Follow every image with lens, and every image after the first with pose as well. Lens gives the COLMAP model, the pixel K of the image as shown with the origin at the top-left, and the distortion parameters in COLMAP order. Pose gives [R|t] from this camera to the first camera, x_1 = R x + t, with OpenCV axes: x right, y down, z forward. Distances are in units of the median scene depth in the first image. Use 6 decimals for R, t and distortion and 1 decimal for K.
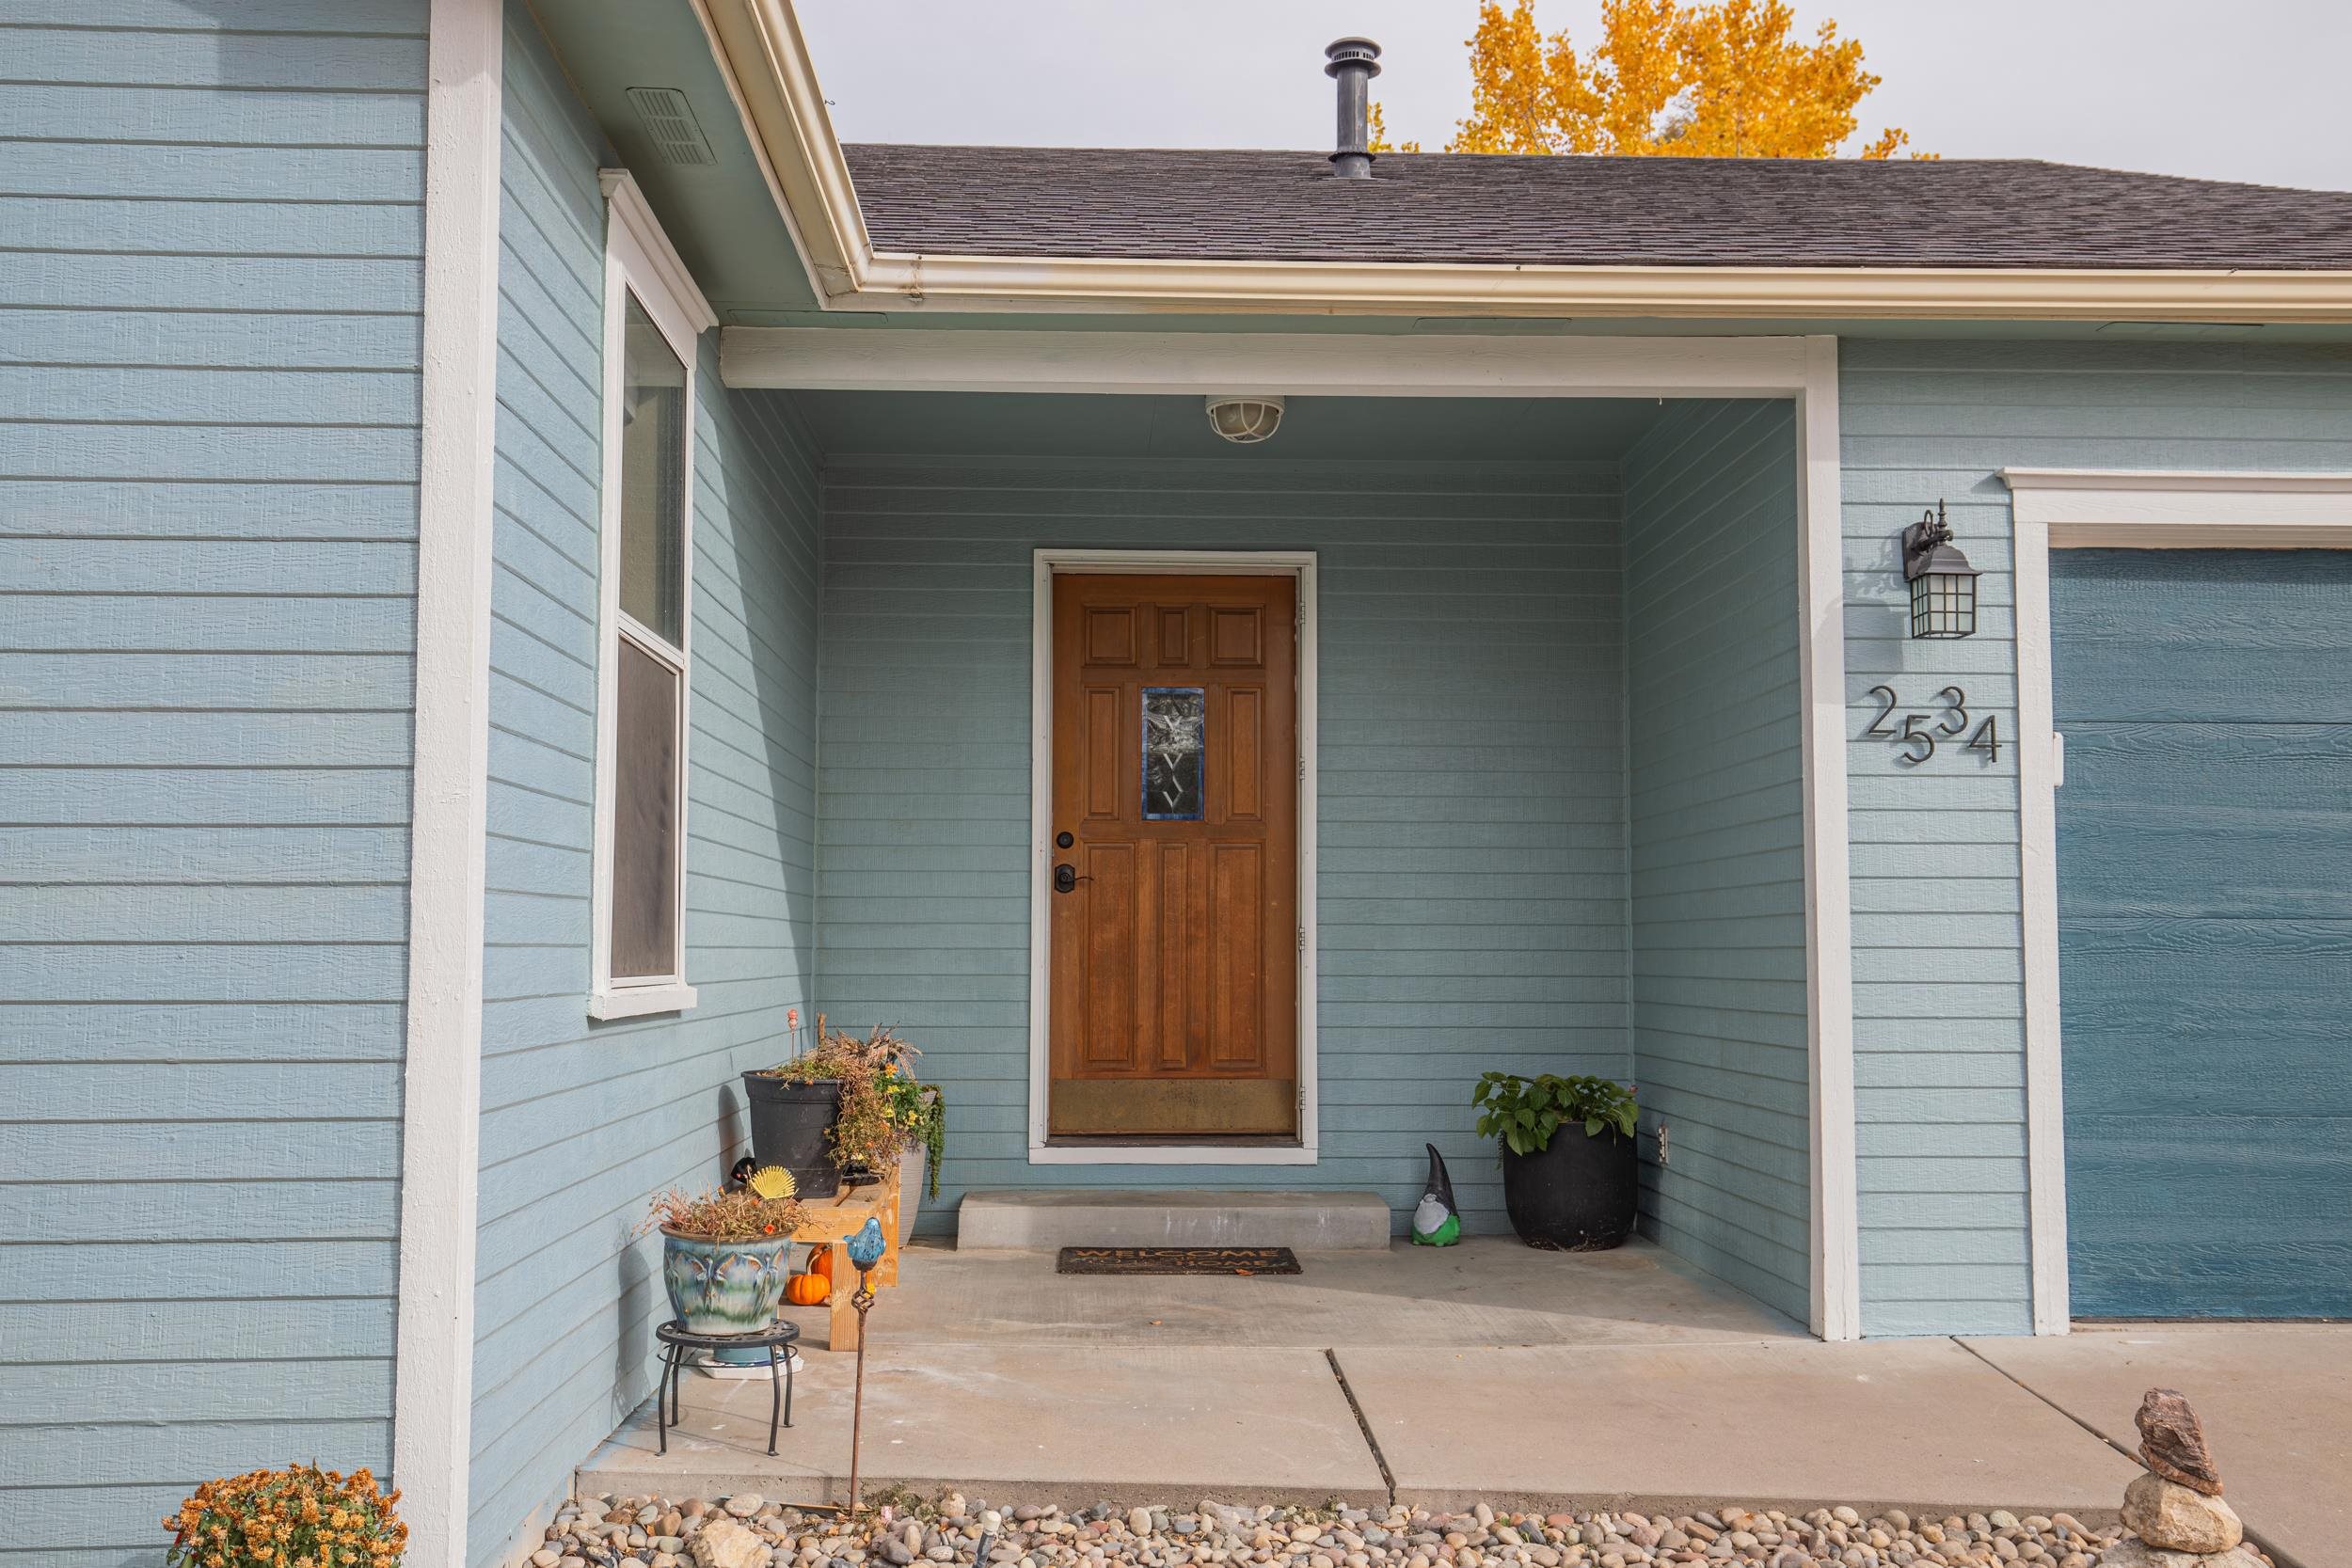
lens RADIAL K [[2198.6, 0, 1176.0], [0, 2198.6, 784.0], [0, 0, 1]] dist [0.148484, 0.001809]
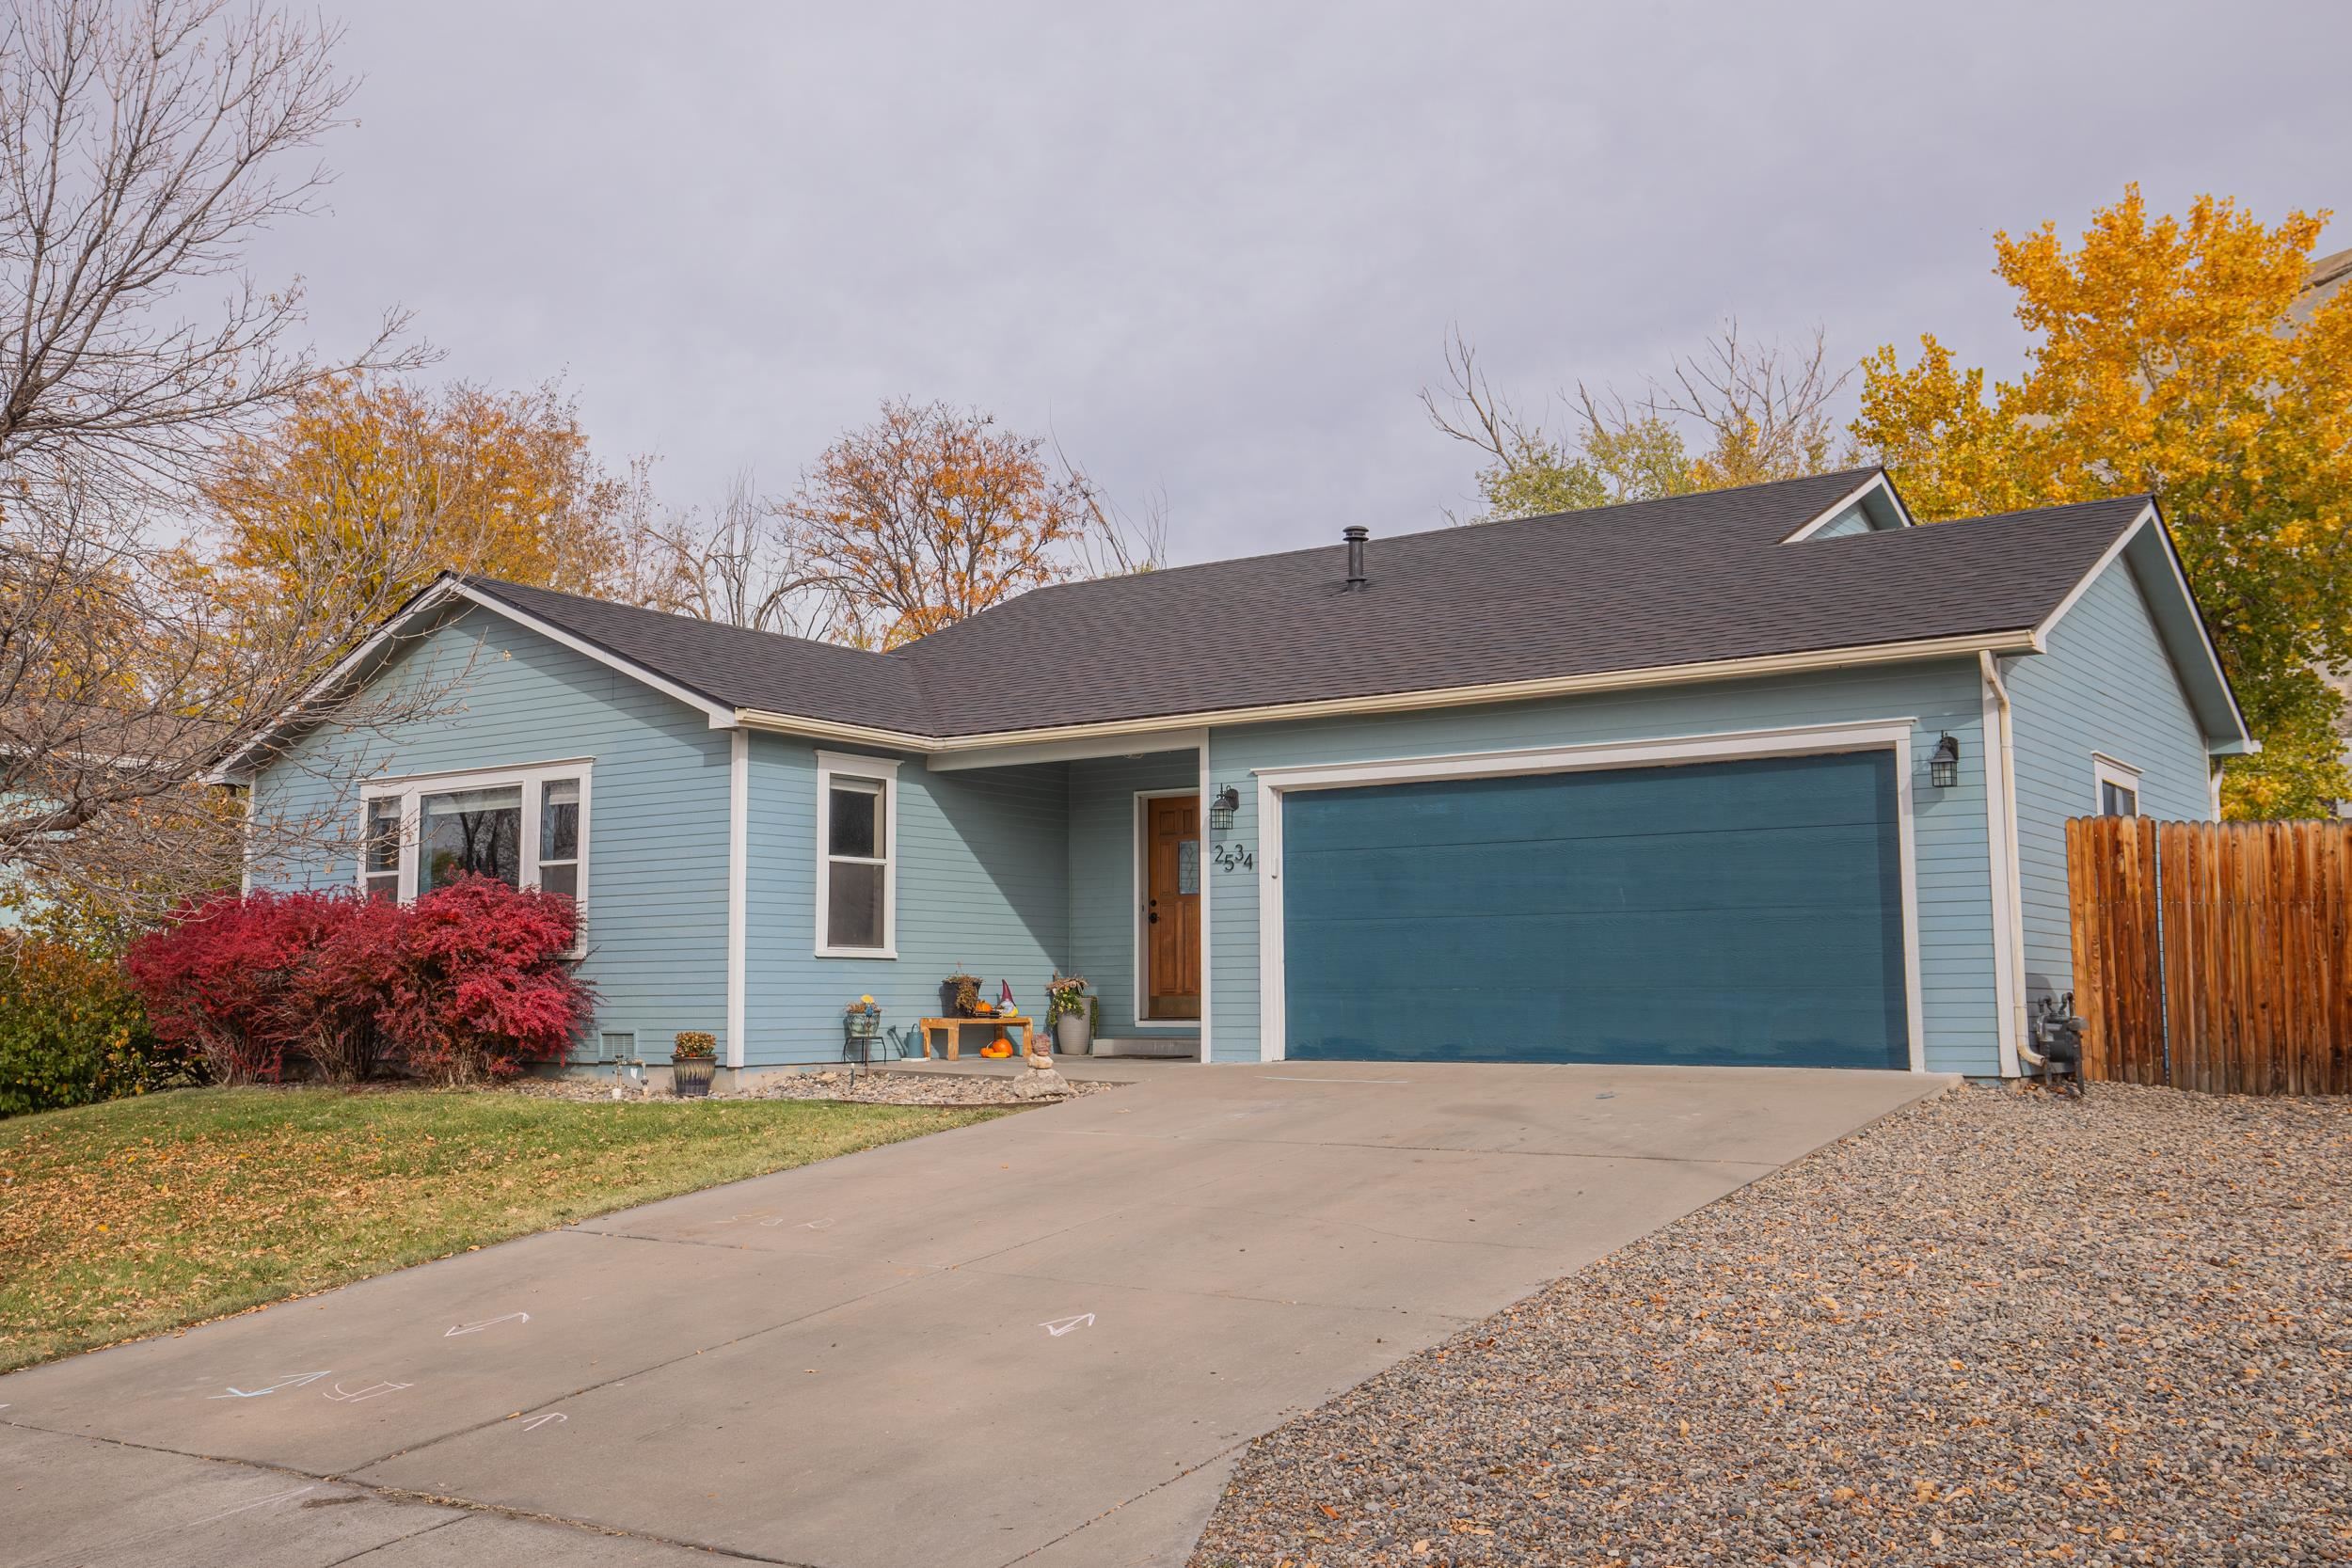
lens RADIAL K [[2198.6, 0, 1176.0], [0, 2198.6, 784.0], [0, 0, 1]] dist [0.148484, 0.001809]
pose [[0.796537, -0.066447, -0.600928, 2.025176], [0.050116, 0.997778, -0.043899, 0.000620], [0.602509, 0.004851, 0.798097, -1.372340]]
